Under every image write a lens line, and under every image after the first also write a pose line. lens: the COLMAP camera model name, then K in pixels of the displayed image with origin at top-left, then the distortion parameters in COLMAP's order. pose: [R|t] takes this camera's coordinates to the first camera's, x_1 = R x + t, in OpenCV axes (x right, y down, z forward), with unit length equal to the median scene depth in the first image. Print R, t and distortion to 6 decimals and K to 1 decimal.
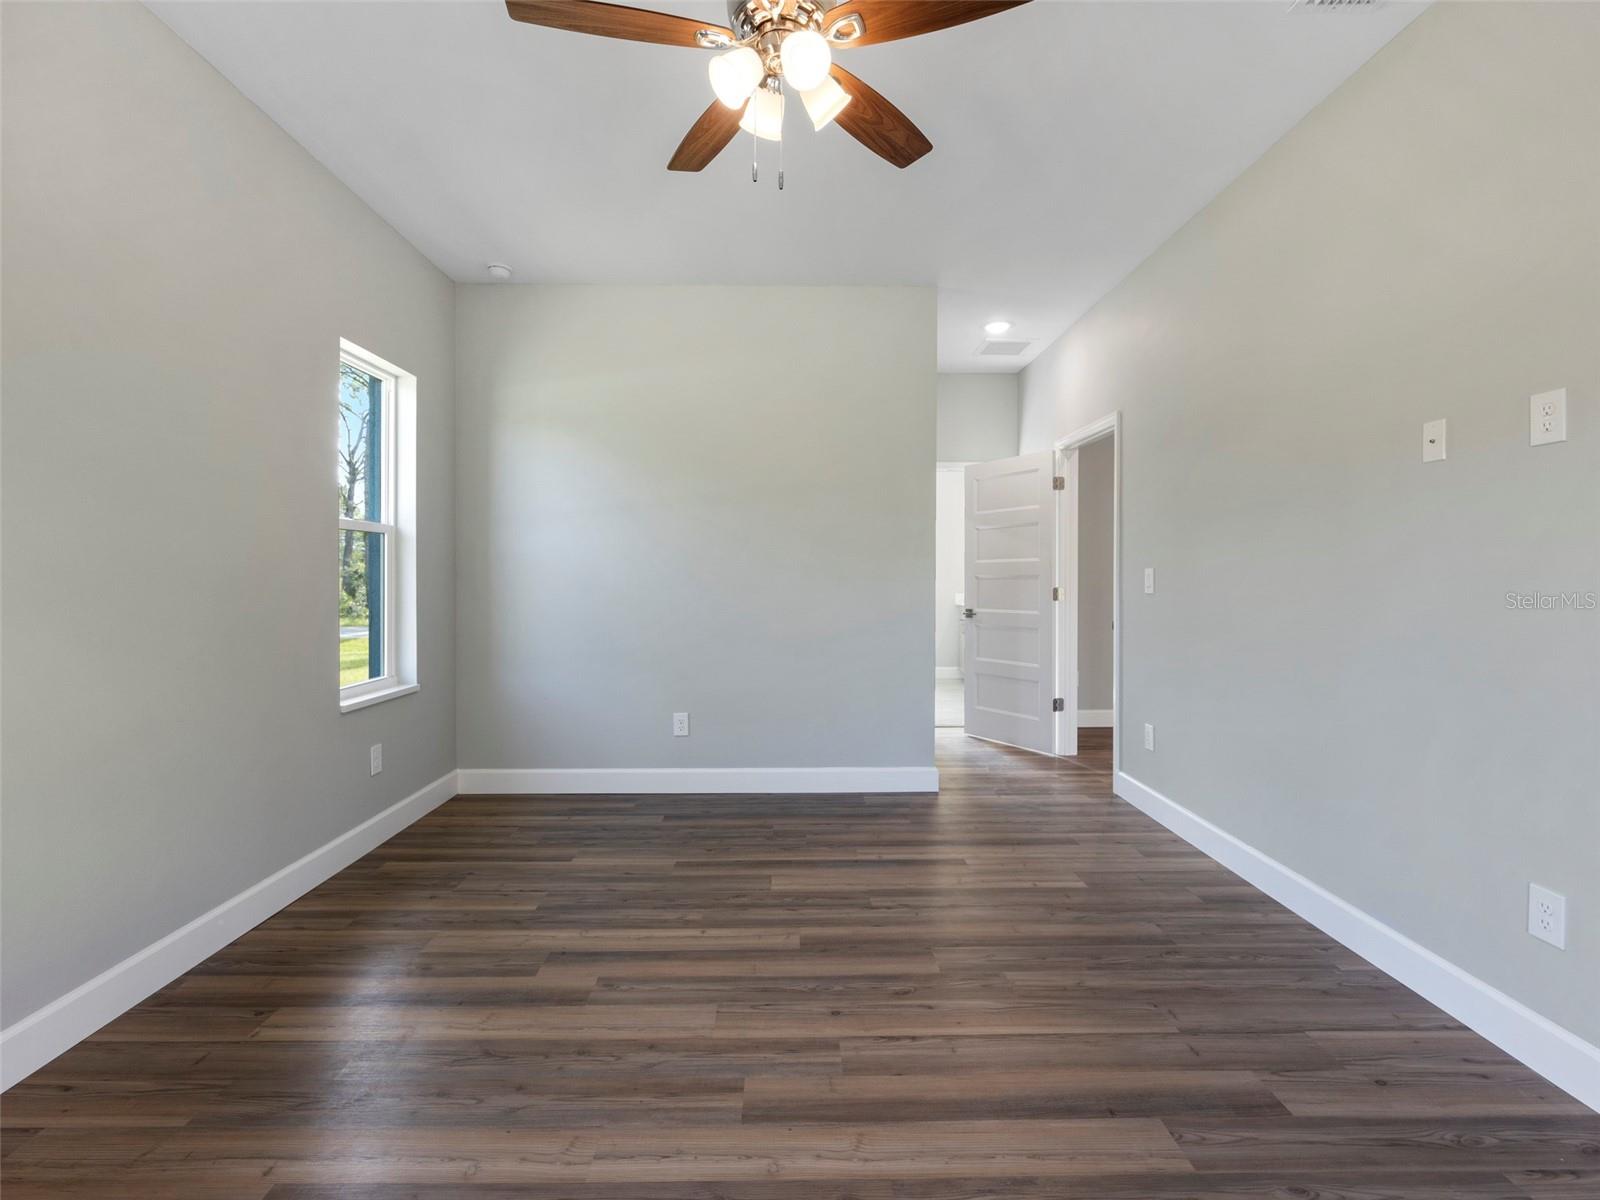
lens RADIAL K [[719.9, 0, 798.5], [0, 719.9, 591.0], [0, 0, 1]] dist [-0.004701, 0.002228]
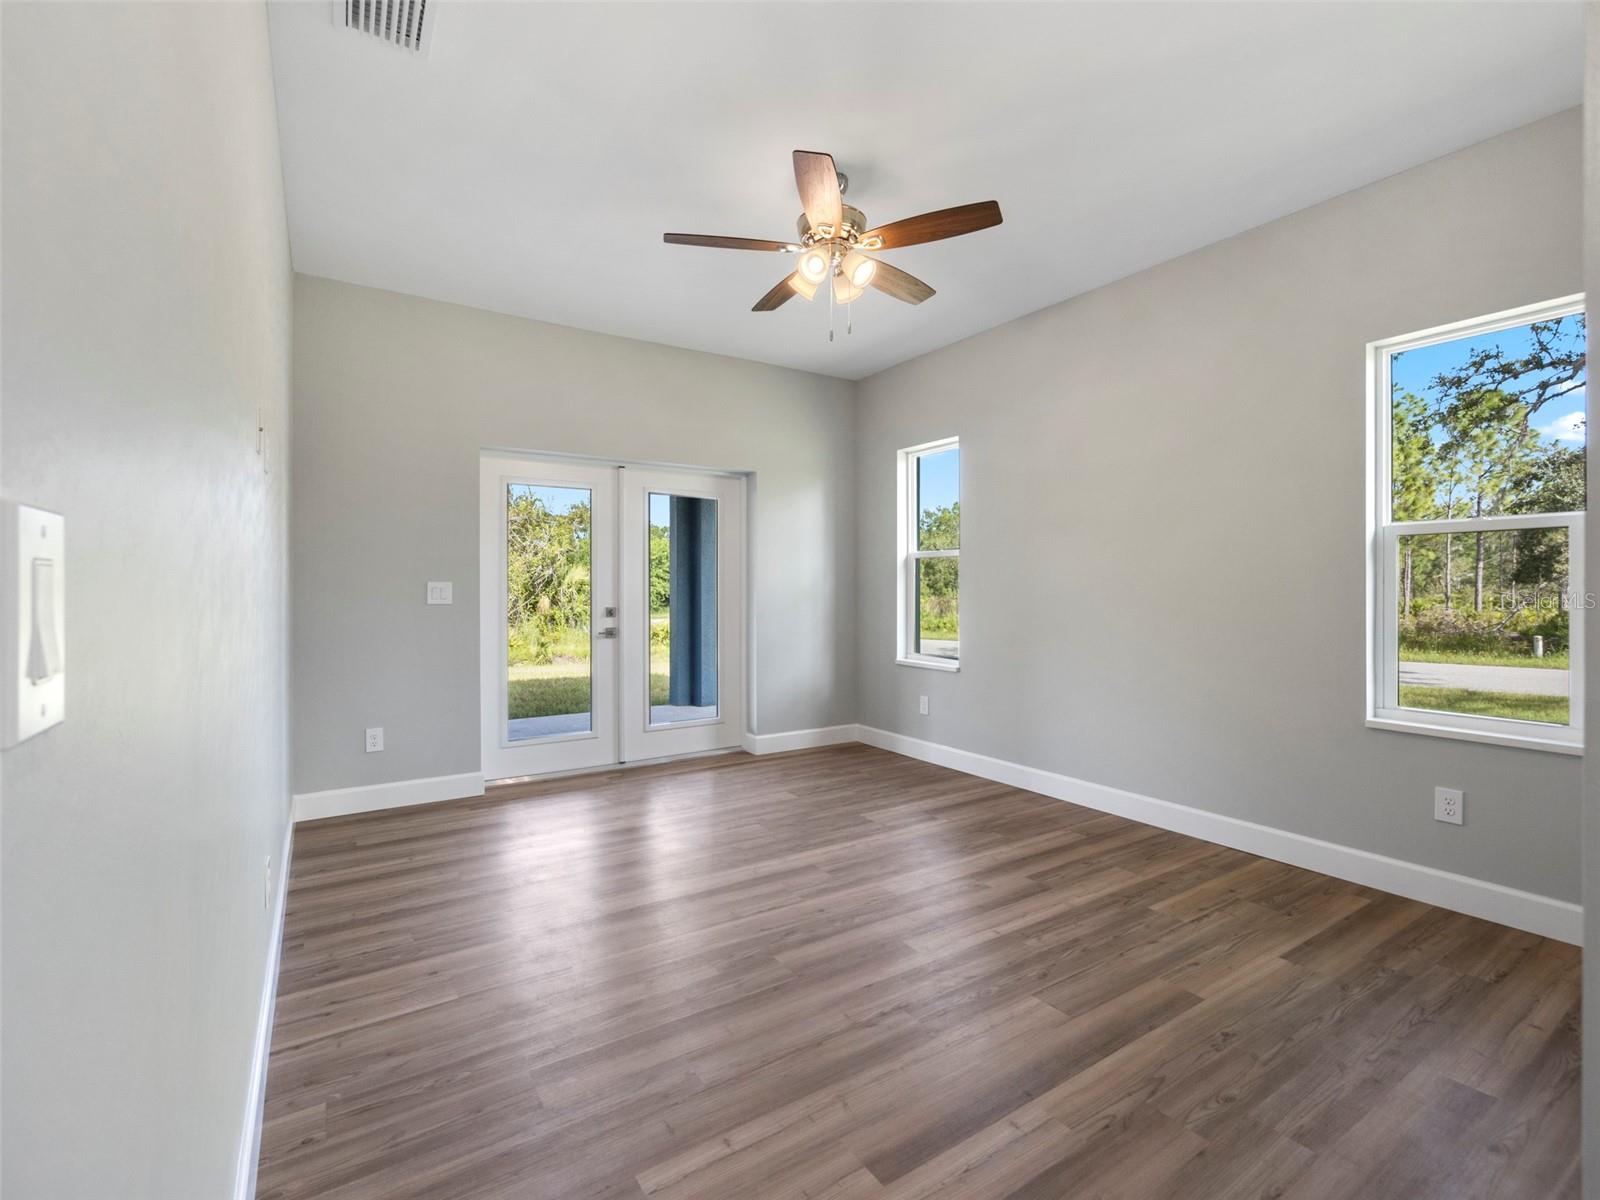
lens RADIAL K [[719.9, 0, 803.0], [0, 719.9, 586.0], [0, 0, 1]] dist [-0.004701, 0.002228]
pose [[-0.839130, -0.005582, -0.543902, 0.614722], [-0.011573, 0.999904, 0.007594, -0.024332], [0.543808, 0.012667, -0.839114, 1.580574]]
